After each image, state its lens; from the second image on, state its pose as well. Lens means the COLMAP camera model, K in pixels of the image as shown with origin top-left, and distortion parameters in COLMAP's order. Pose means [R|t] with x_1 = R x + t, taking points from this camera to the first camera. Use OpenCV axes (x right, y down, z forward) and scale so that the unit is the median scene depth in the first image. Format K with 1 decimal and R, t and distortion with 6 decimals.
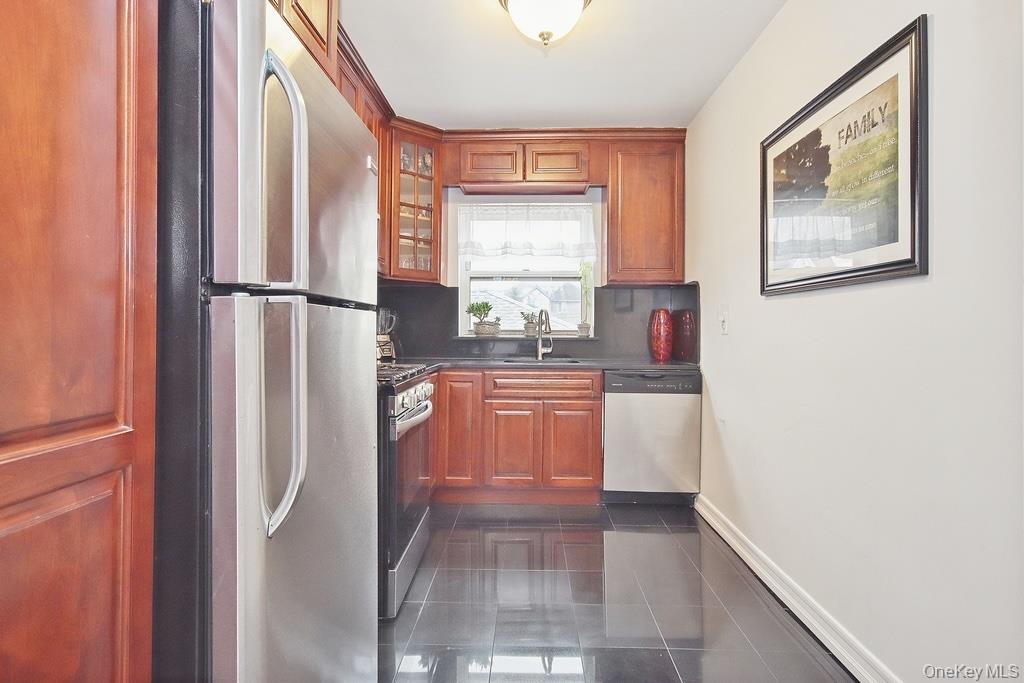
lens RADIAL K [[537.8, 0, 509.9], [0, 537.8, 331.8], [0, 0, 1]] dist [0.013530, -0.000369]
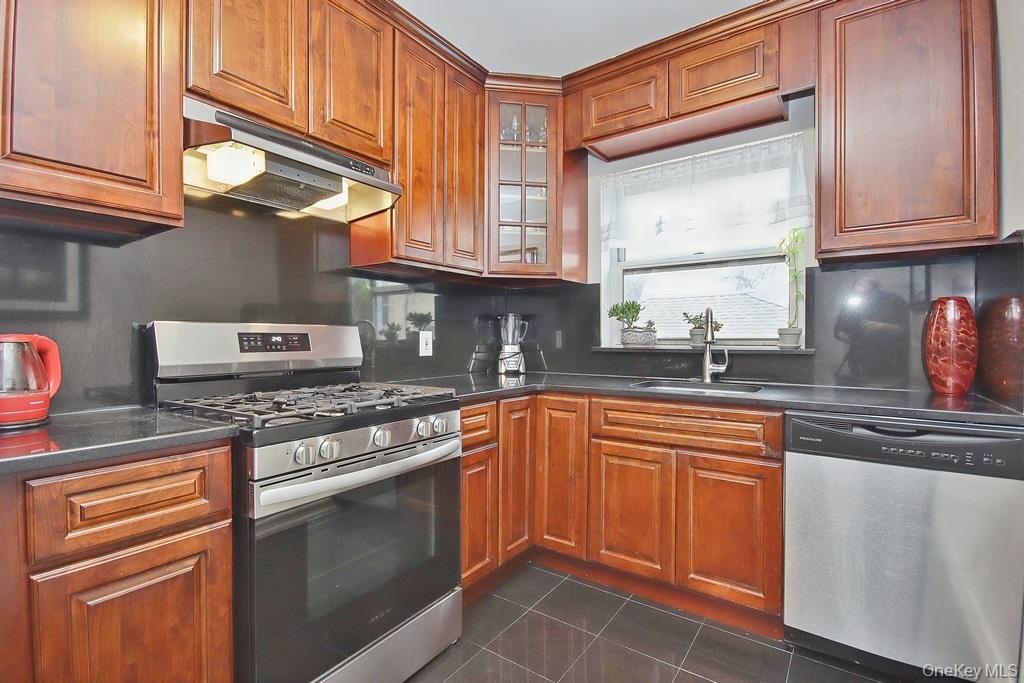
lens RADIAL K [[473.1, 0, 513.6], [0, 473.1, 343.0], [0, 0, 1]] dist [0.009027, -0.003457]
pose [[0.834287, 0.000474, -0.551331, 0.207992], [0.004272, 0.999964, 0.007323, -0.003271], [0.551314, -0.008465, 0.834255, 0.428669]]
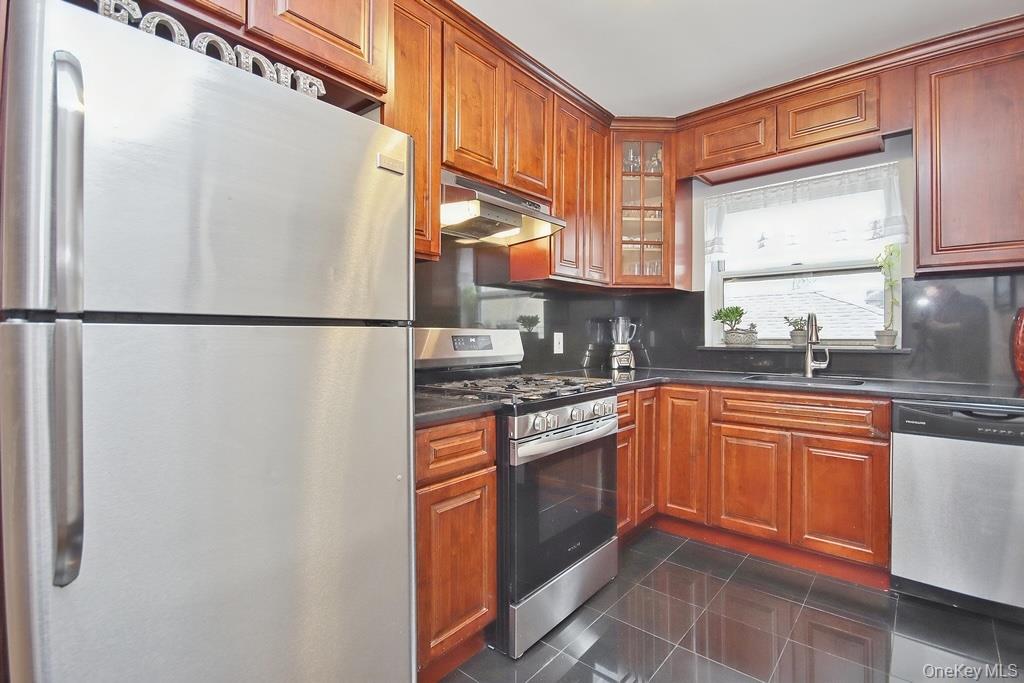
lens RADIAL K [[473.1, 0, 517.3], [0, 473.1, 336.8], [0, 0, 1]] dist [0.009027, -0.003457]
pose [[0.783851, -0.003437, -0.620939, 0.174800], [0.004453, 0.999990, 0.000087, -0.009667], [0.620933, -0.002833, 0.783859, 0.228361]]
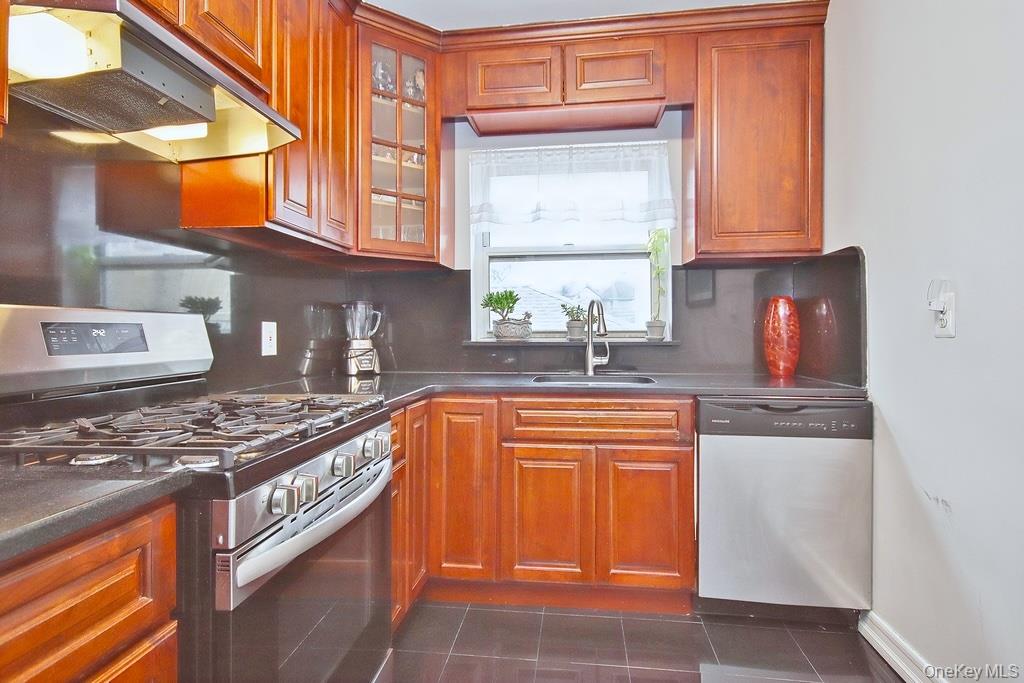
lens RADIAL K [[537.8, 0, 509.4], [0, 537.8, 328.2], [0, 0, 1]] dist [0.013530, -0.000369]
pose [[0.995426, -0.008949, -0.095114, 0.022701], [0.008329, 0.999941, -0.006911, -0.003089], [0.095171, 0.006087, 0.995442, 0.372899]]
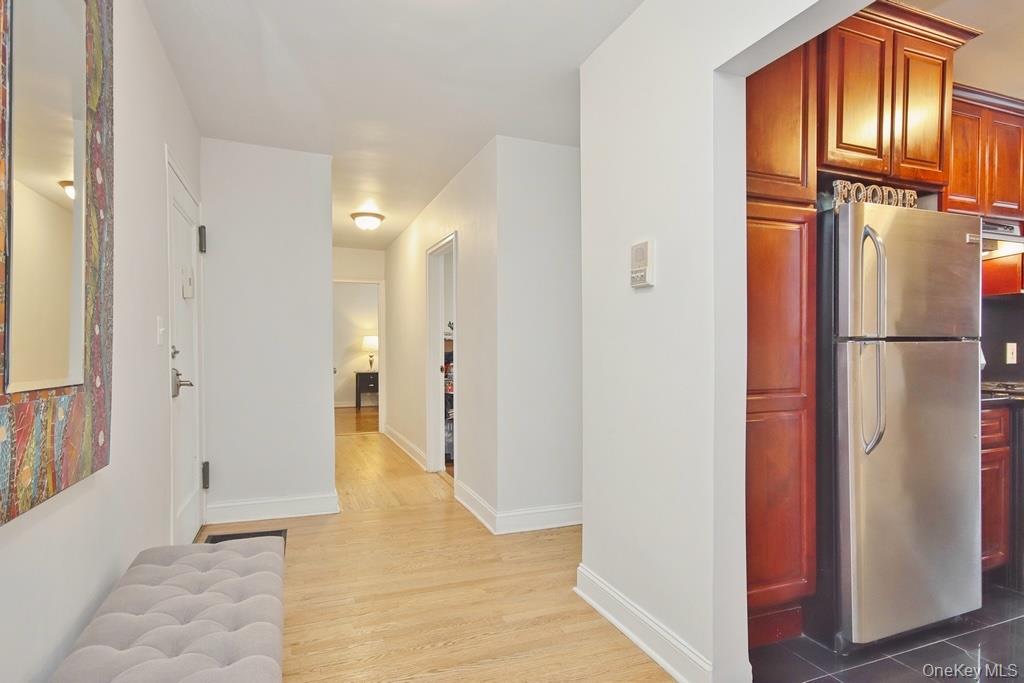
lens RADIAL K [[537.8, 0, 523.3], [0, 537.8, 356.0], [0, 0, 1]] dist [0.013530, -0.000369]
pose [[0.407386, 0.004180, -0.913246, 0.251662], [0.009786, 0.999912, 0.008942, -0.010566], [0.913203, -0.012580, 0.407310, -0.292349]]
